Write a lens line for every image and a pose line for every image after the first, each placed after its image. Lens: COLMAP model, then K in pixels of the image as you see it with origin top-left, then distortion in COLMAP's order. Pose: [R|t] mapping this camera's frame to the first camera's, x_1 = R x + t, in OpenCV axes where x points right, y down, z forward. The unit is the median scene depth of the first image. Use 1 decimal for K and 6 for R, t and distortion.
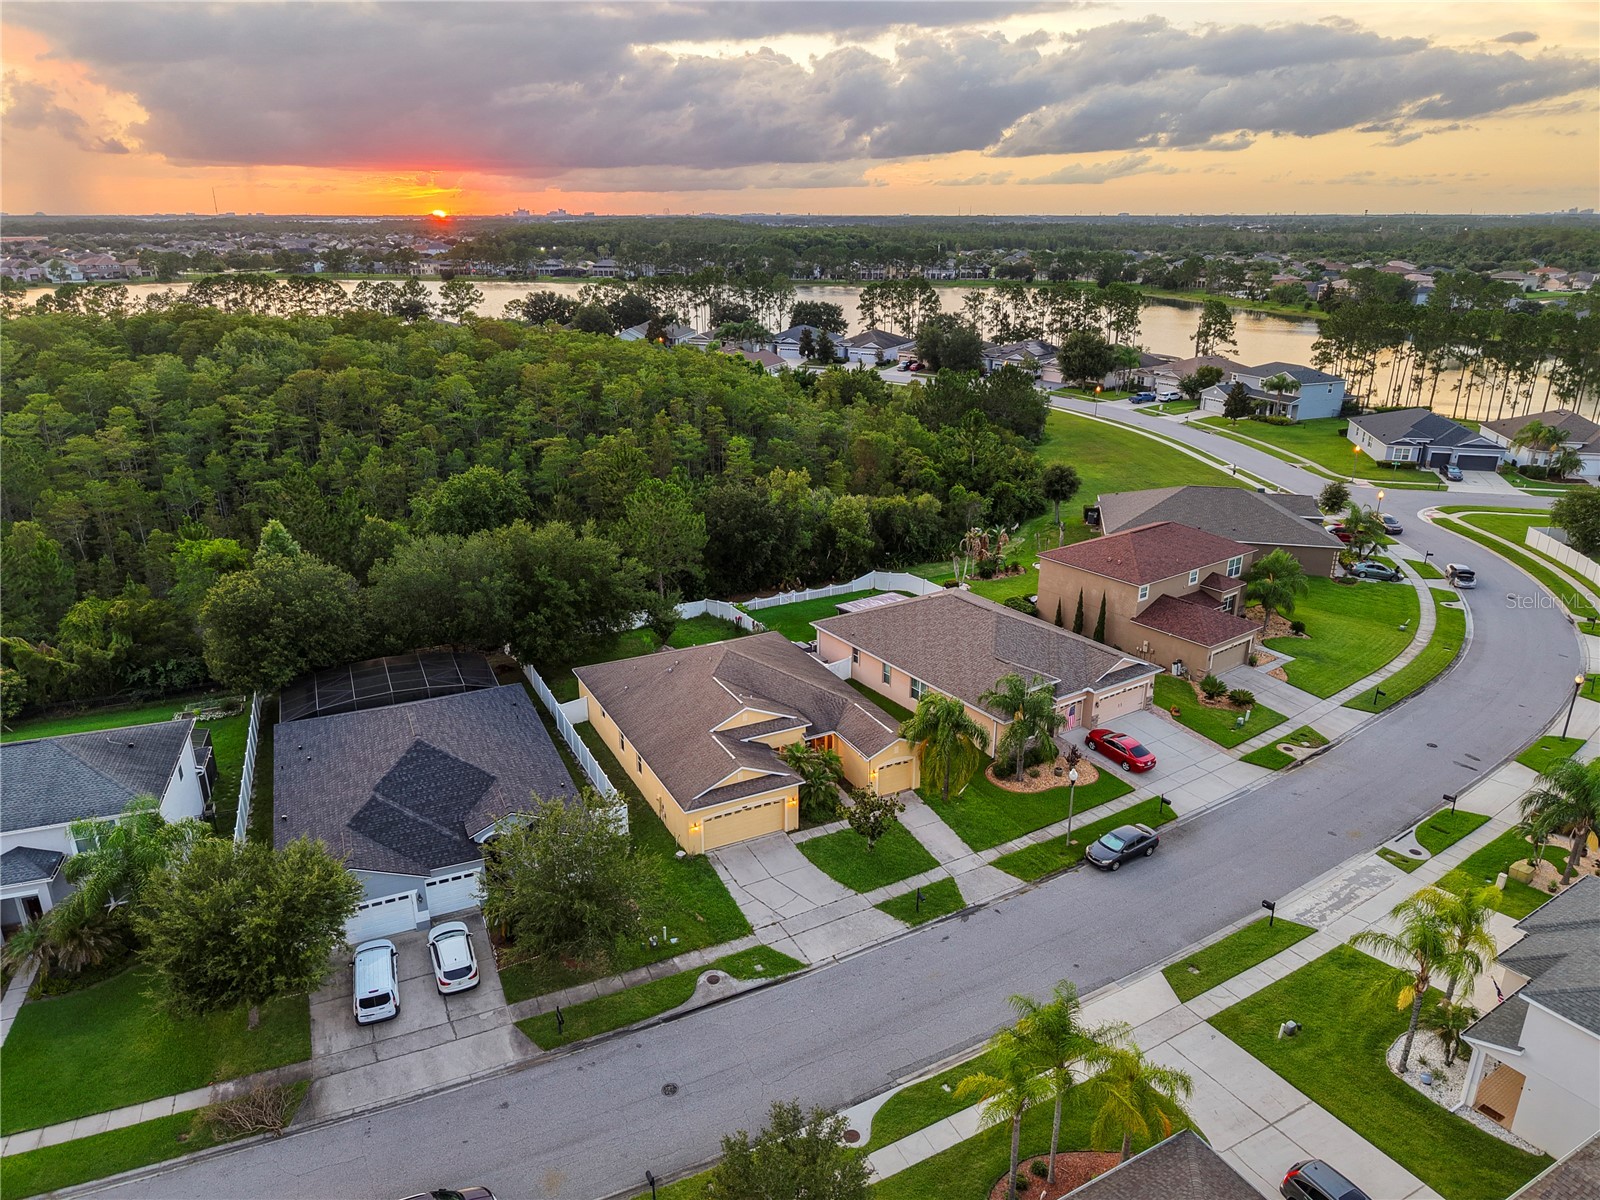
lens RADIAL K [[1079.5, 0, 800.0], [0, 1079.5, 600.0], [0, 0, 1]] dist [0.045134, -0.062016]
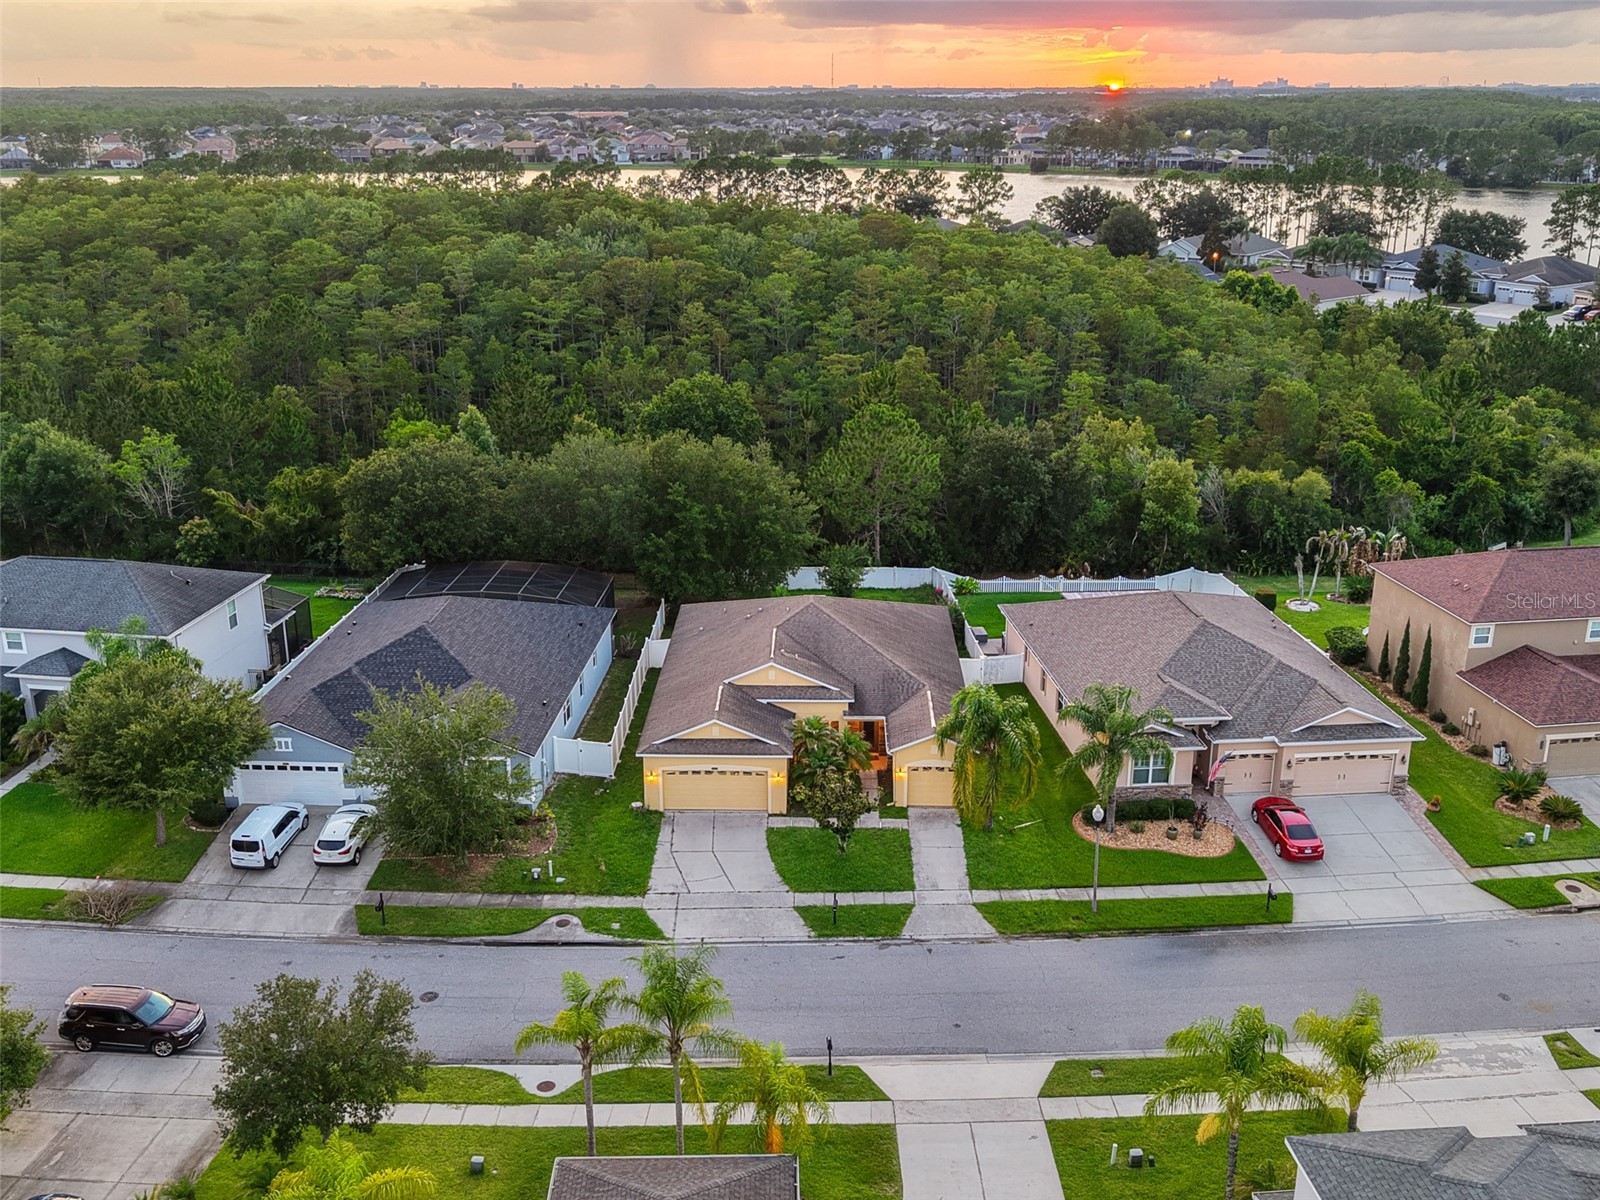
lens RADIAL K [[1538.7, 0, 795.2], [0, 1538.7, 602.5], [0, 0, 1]] dist [0.116772, -0.280958]
pose [[0.878230, 0.150560, -0.453921, 0.264440], [-0.159942, 0.986964, 0.017915, 0.016331], [0.450701, 0.056868, 0.890862, -0.023887]]
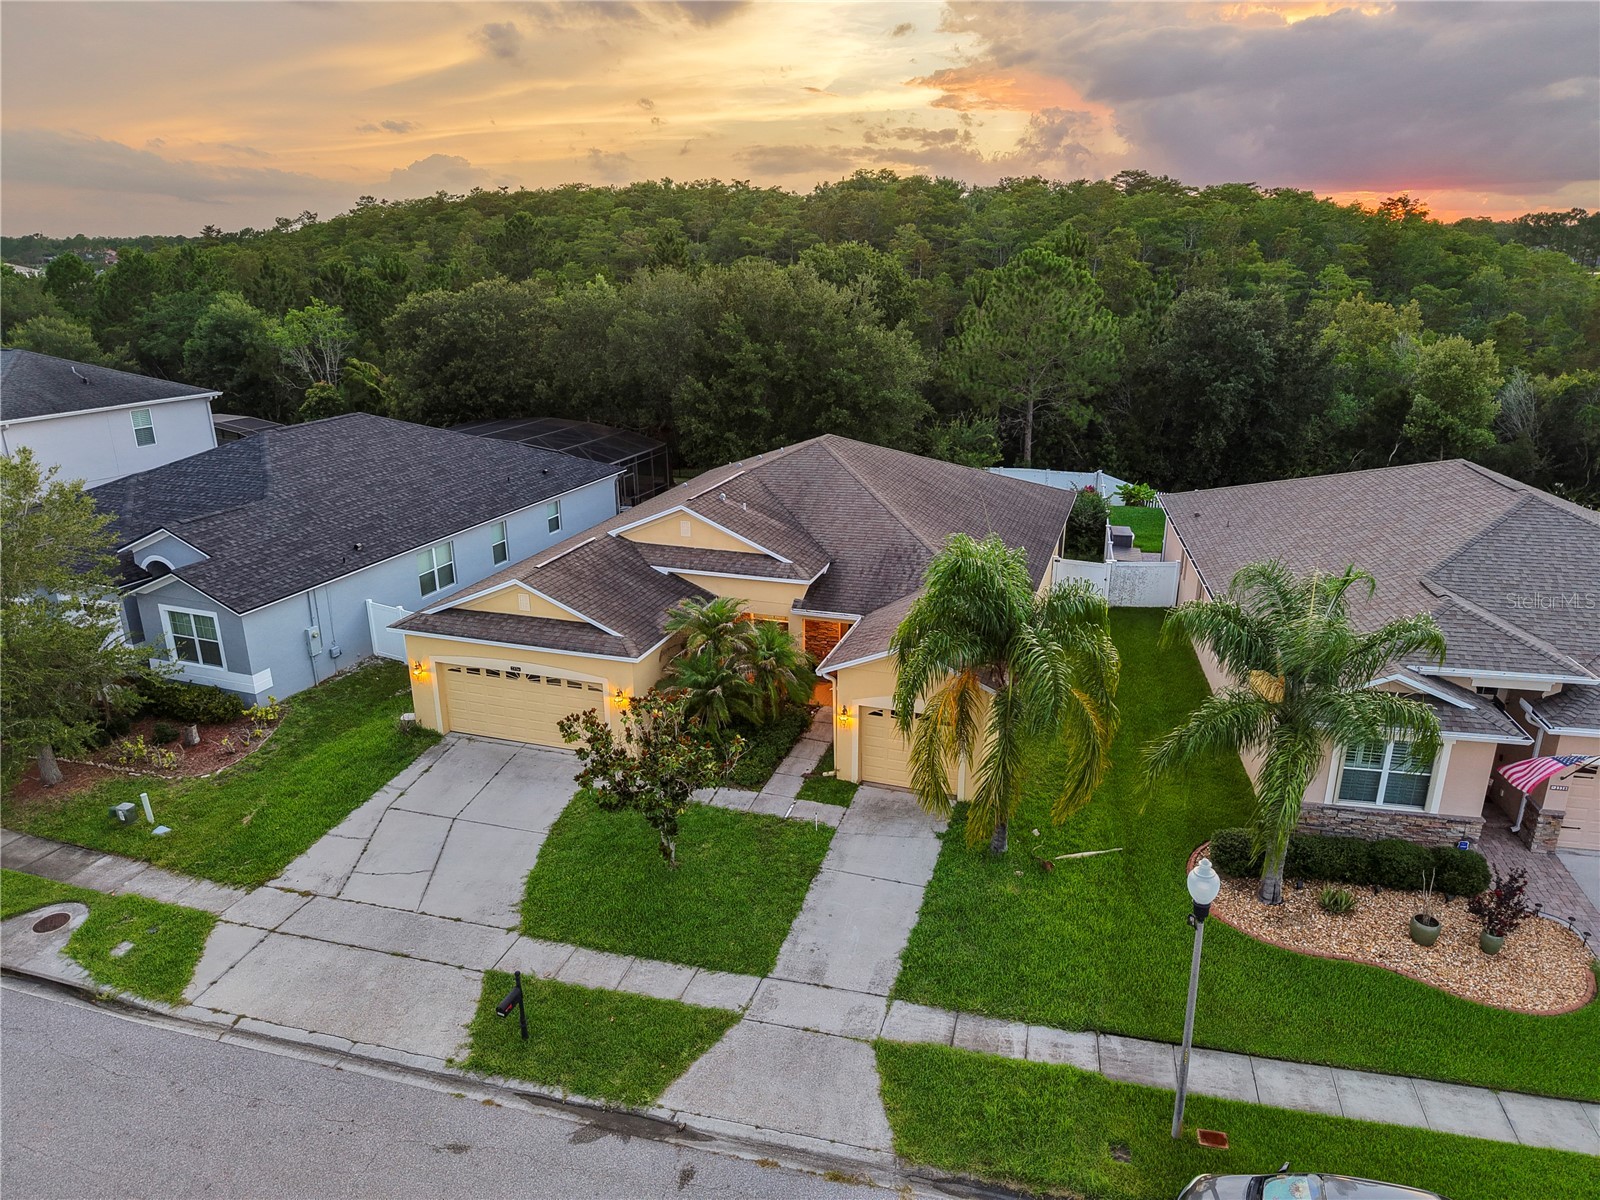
lens RADIAL K [[1077.1, 0, 801.1], [0, 1077.1, 606.7], [0, 0, 1]] dist [0.007695, -0.004074]
pose [[0.701182, 0.227500, -0.675712, 0.171347], [-0.236716, 0.968250, 0.080354, 0.049897], [0.672539, 0.103609, 0.732773, 0.369882]]
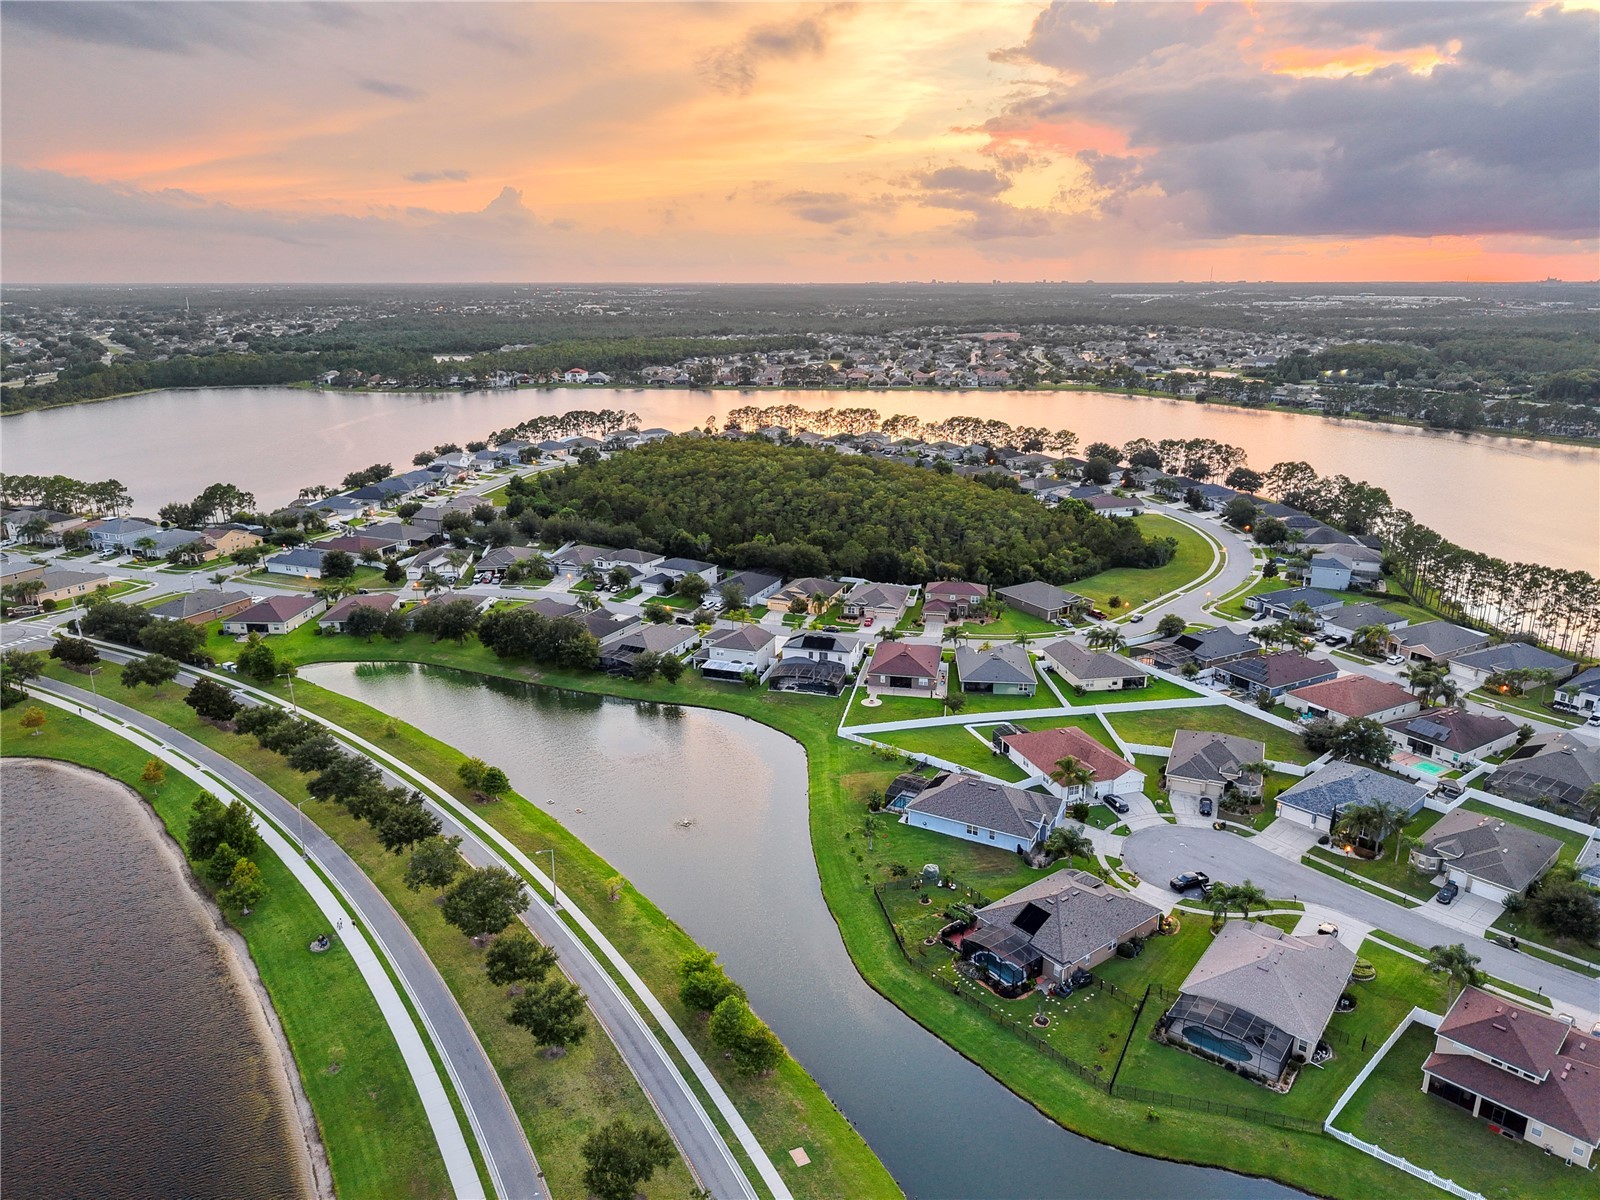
lens RADIAL K [[1096.4, 0, 783.0], [0, 1096.4, 596.0], [0, 0, 1]] dist [0.005112, -0.003096]
pose [[0.653037, 0.208842, -0.727961, 1.796463], [-0.247933, 0.967211, 0.055065, -0.058938], [0.715592, 0.144527, 0.683403, -1.203134]]
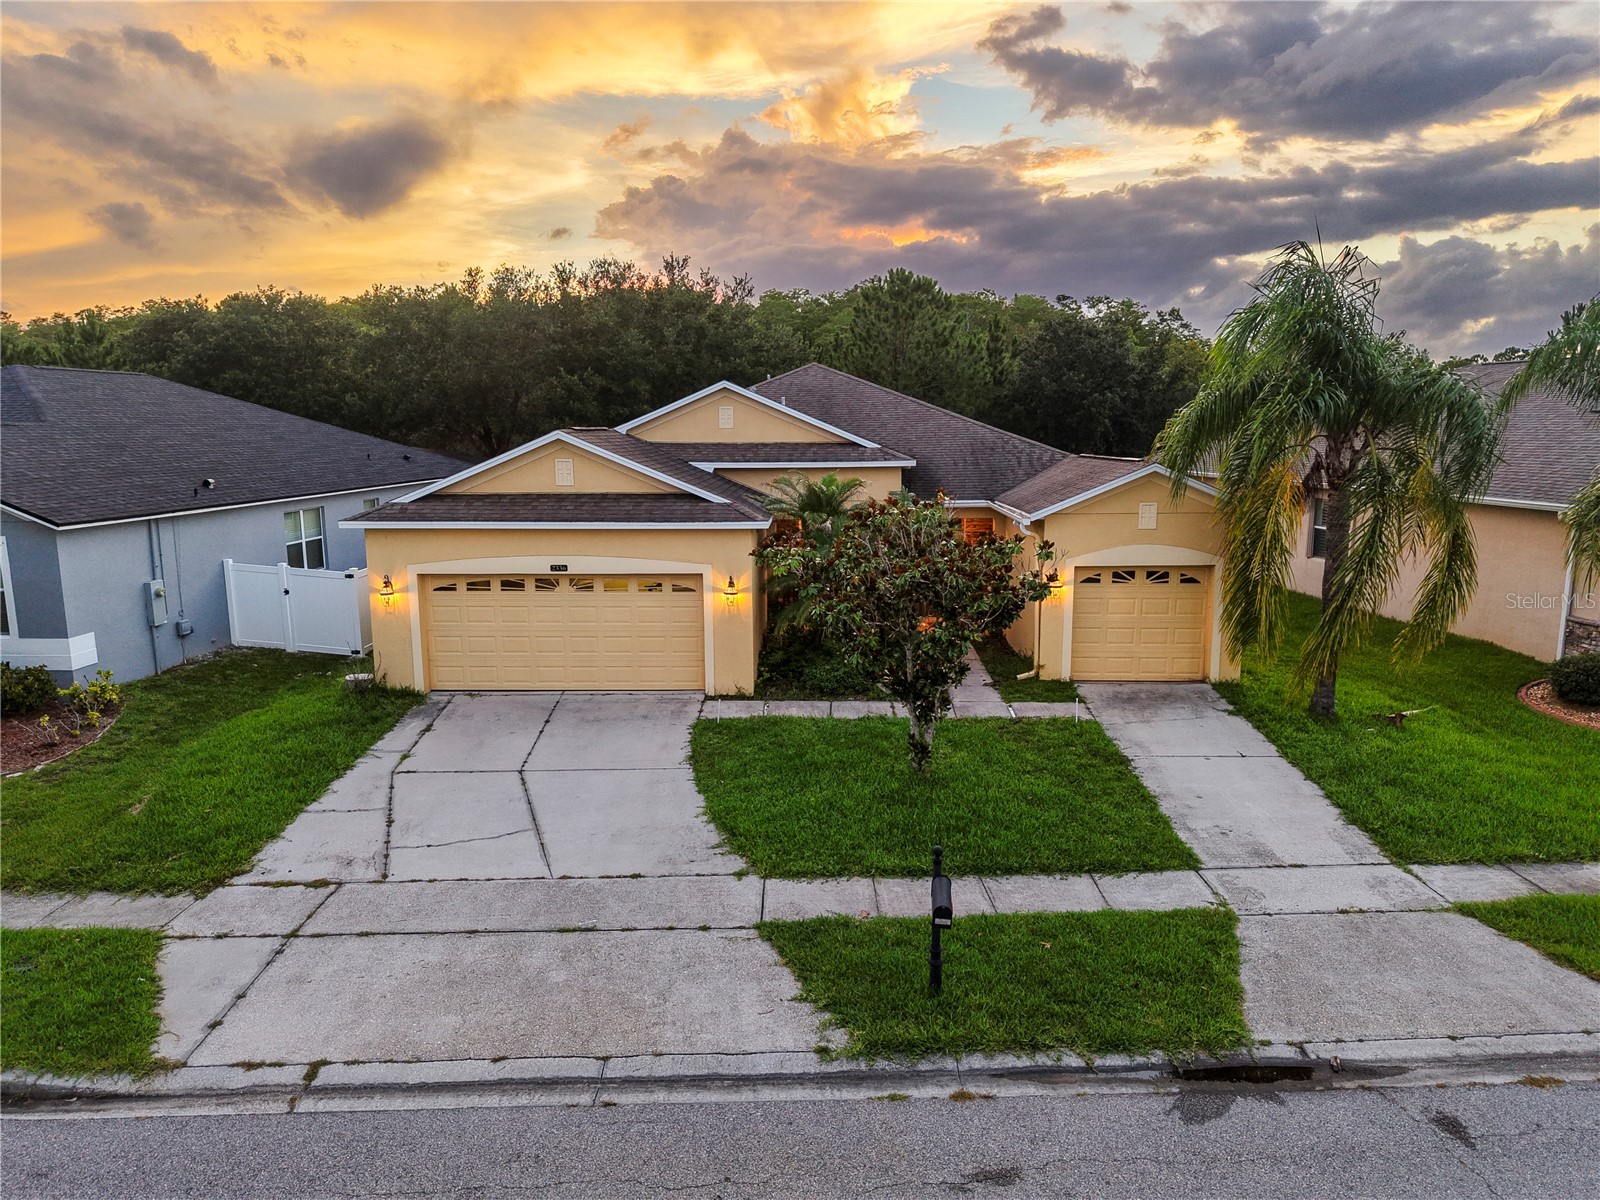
lens RADIAL K [[1077.1, 0, 801.1], [0, 1077.1, 606.7], [0, 0, 1]] dist [0.007695, -0.004074]
pose [[0.879843, 0.073904, -0.469483, 0.078501], [-0.154571, 0.978629, -0.135625, 0.117197], [0.449426, 0.191897, 0.872463, 0.381272]]
